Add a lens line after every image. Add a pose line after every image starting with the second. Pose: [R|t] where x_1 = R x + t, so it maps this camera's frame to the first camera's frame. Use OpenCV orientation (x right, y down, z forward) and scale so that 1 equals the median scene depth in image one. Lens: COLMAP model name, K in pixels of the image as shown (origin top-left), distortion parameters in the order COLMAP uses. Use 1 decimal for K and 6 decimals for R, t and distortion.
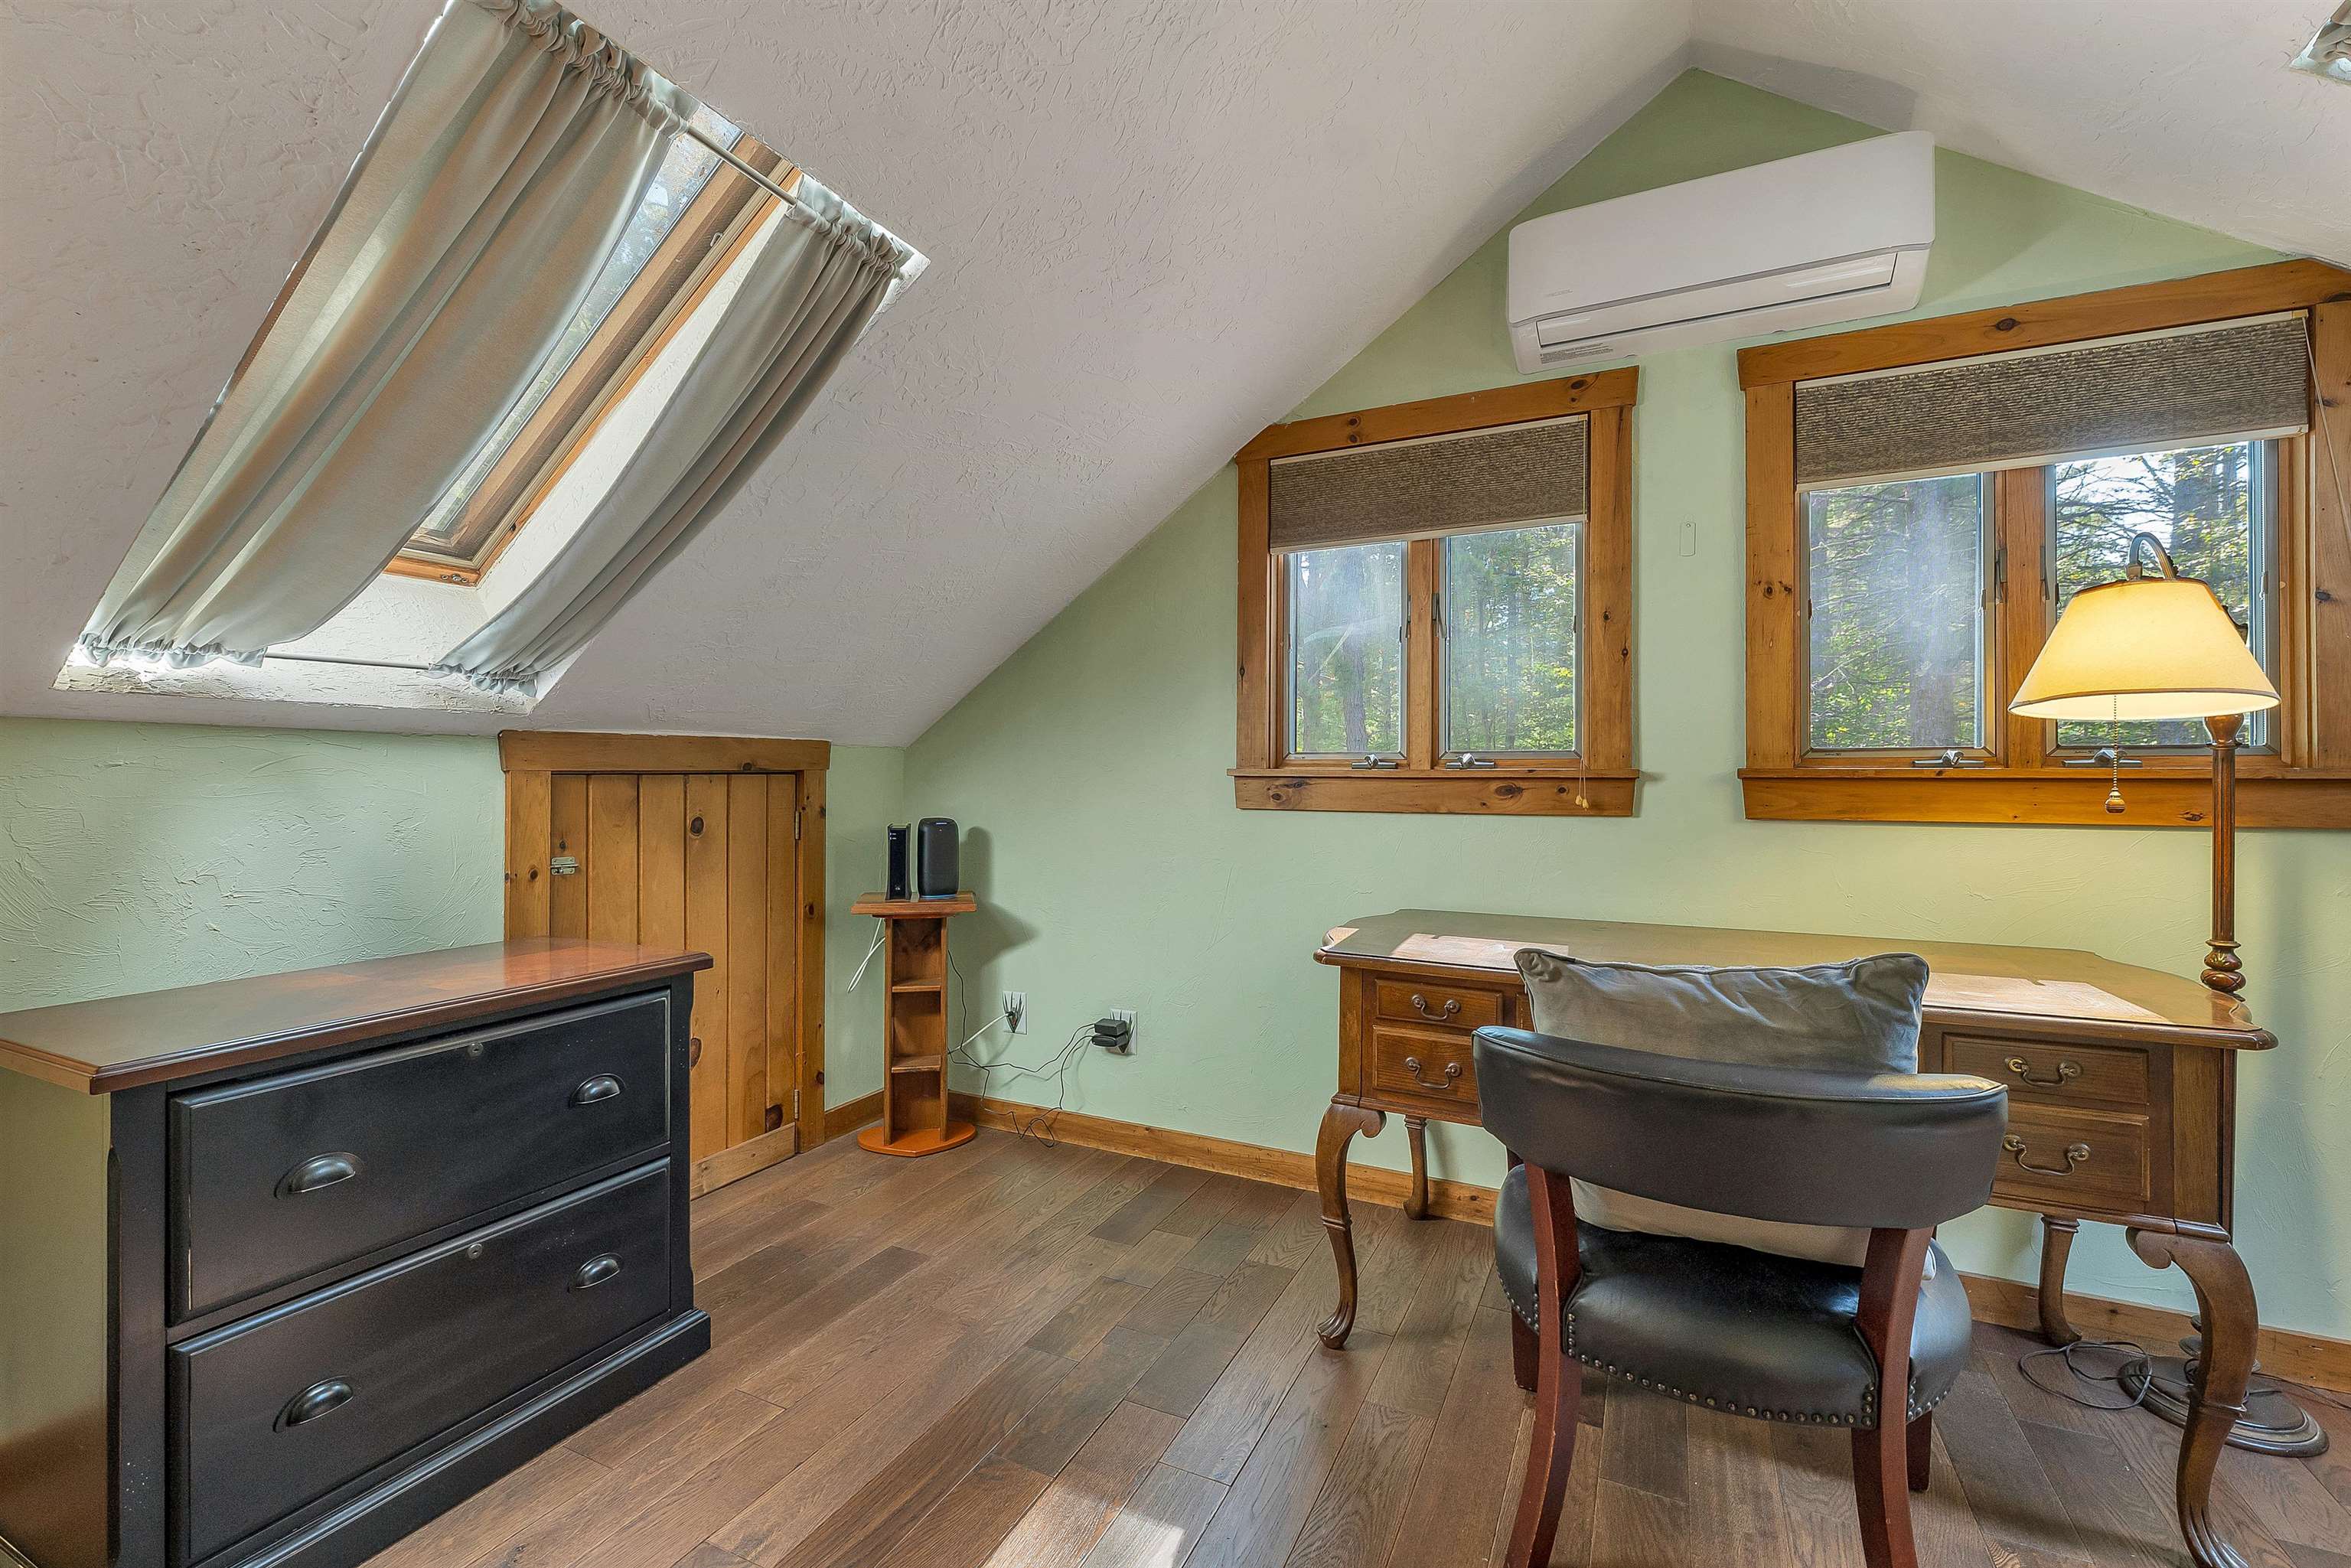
lens RADIAL K [[995.5, 0, 1168.9], [0, 995.5, 753.7], [0, 0, 1]] dist [0.000514, 0.000019]
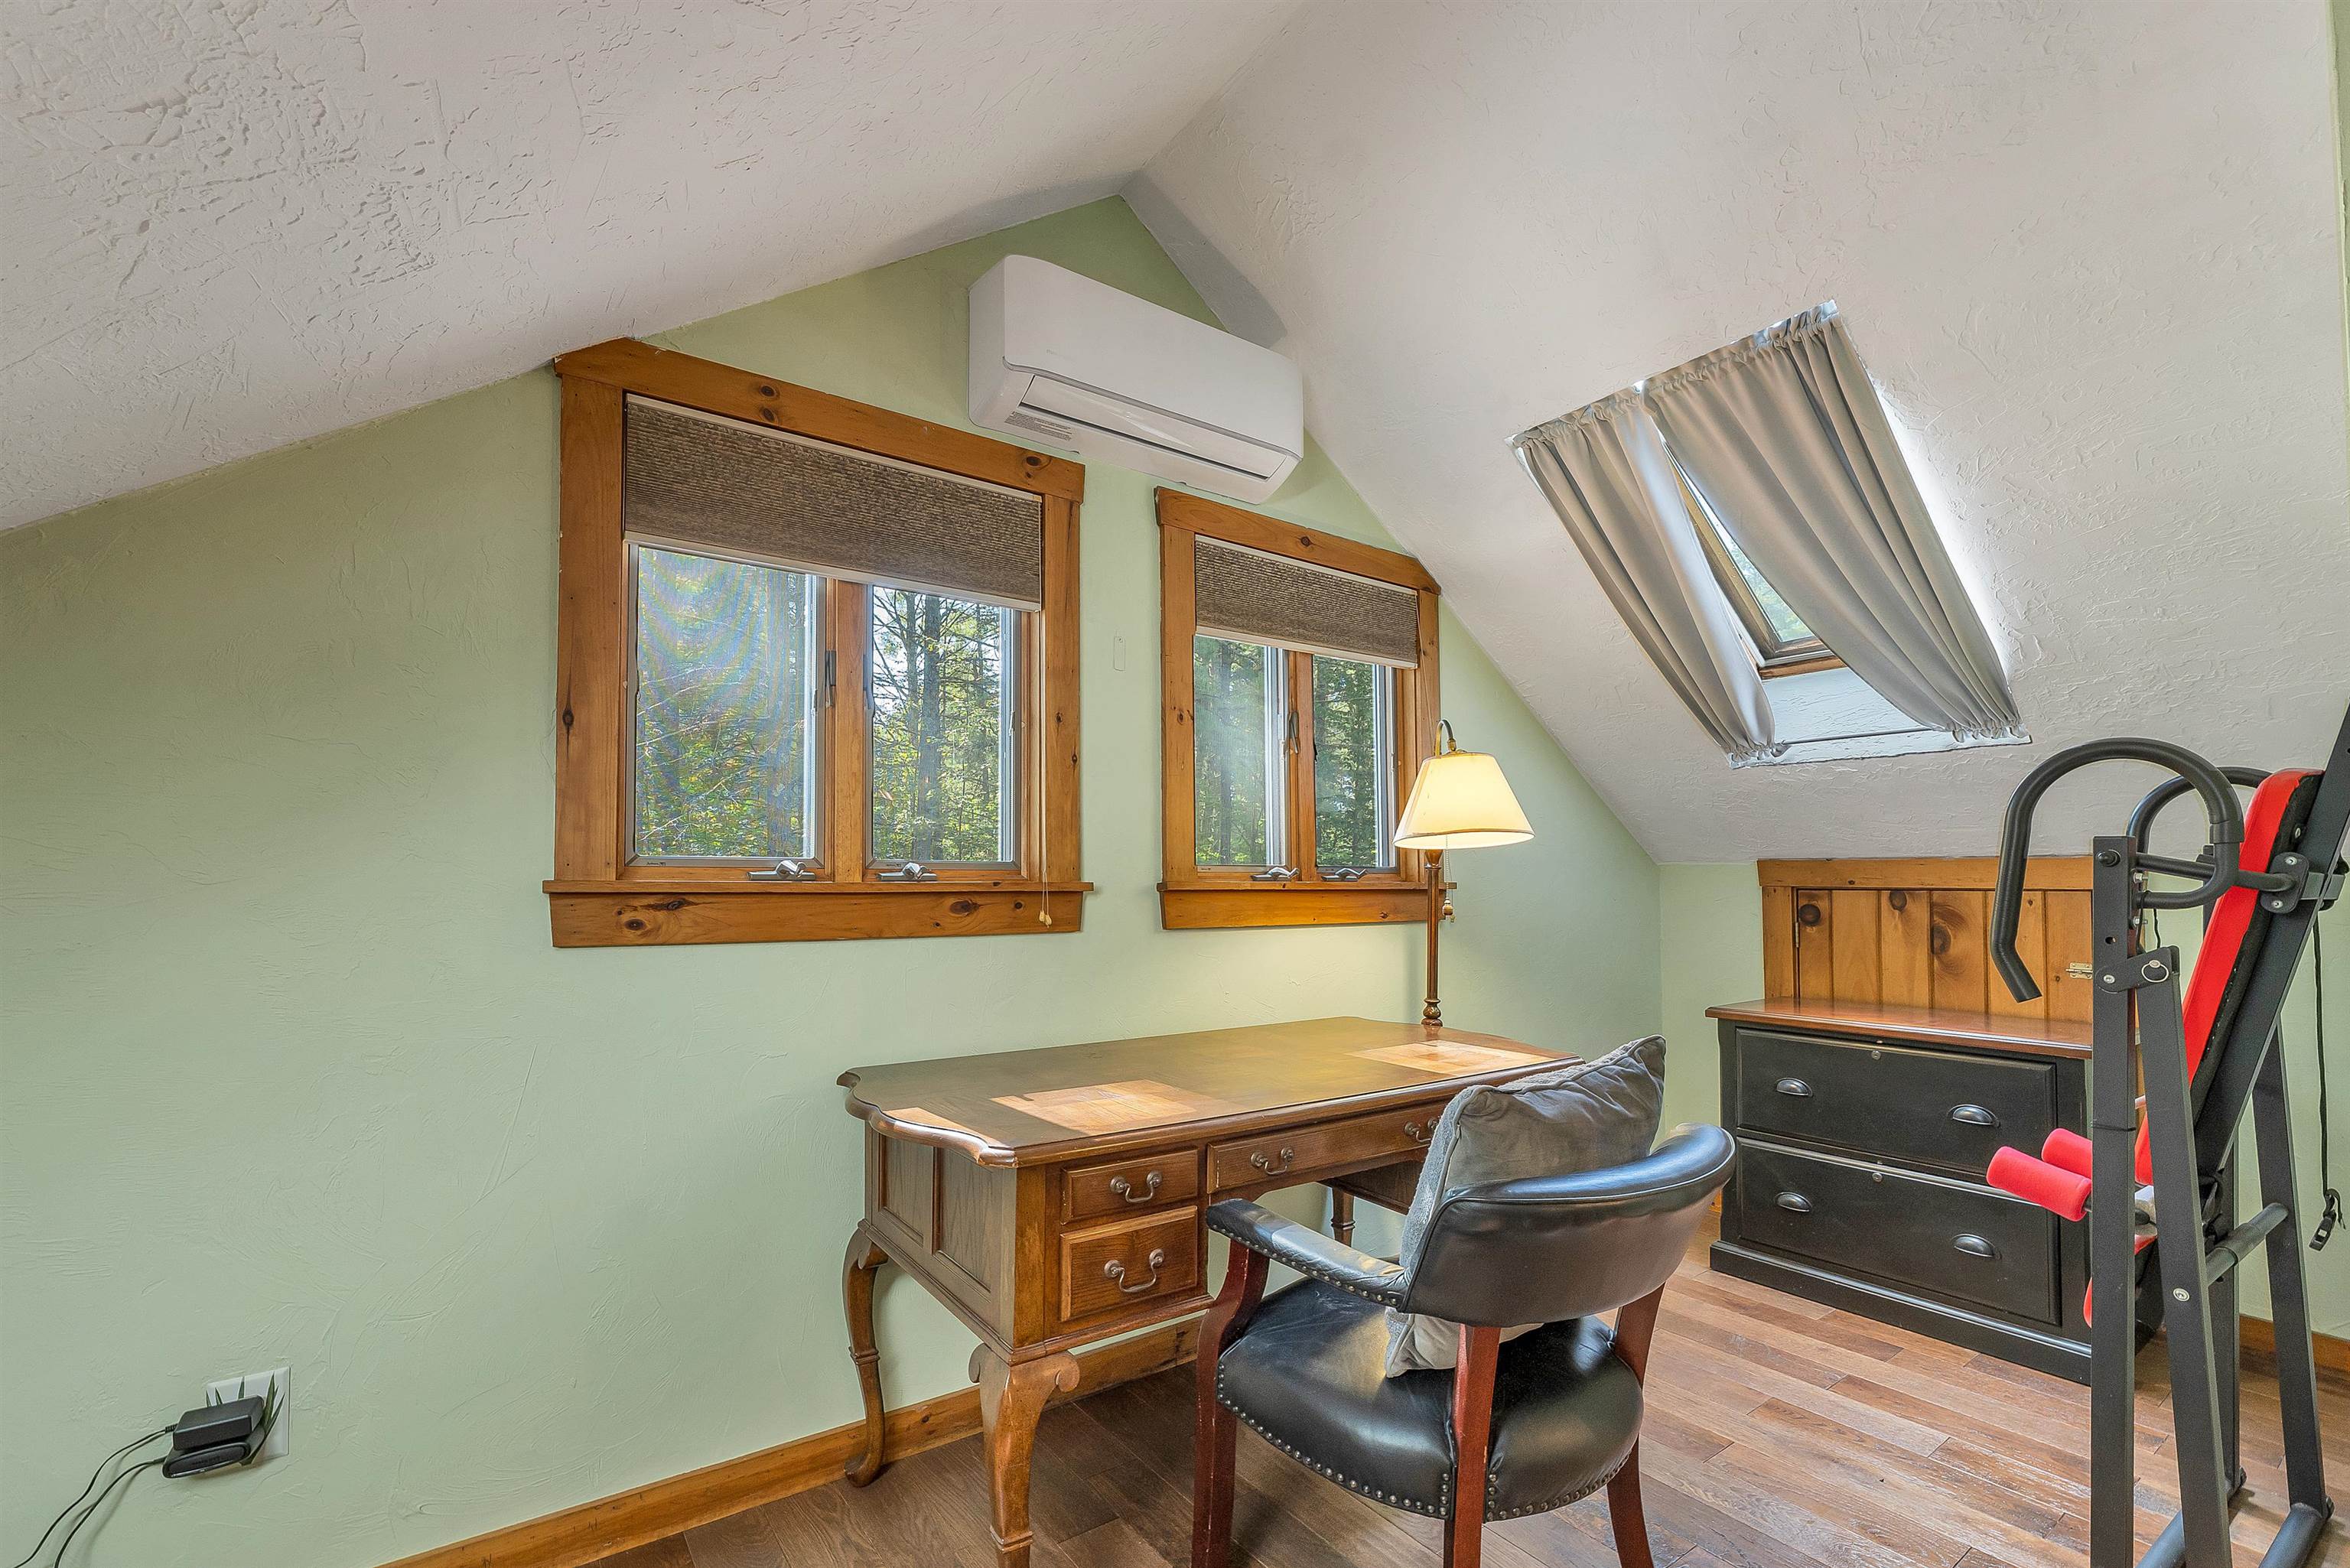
lens RADIAL K [[982.6, 0, 1161.2], [0, 982.6, 846.1], [0, 0, 1]] dist [0.001281, 0.000285]
pose [[0.492769, 0.032521, 0.869552, -0.307266], [-0.018225, 0.999468, -0.027052, 0.005110], [-0.869969, -0.002517, 0.493100, 0.456862]]
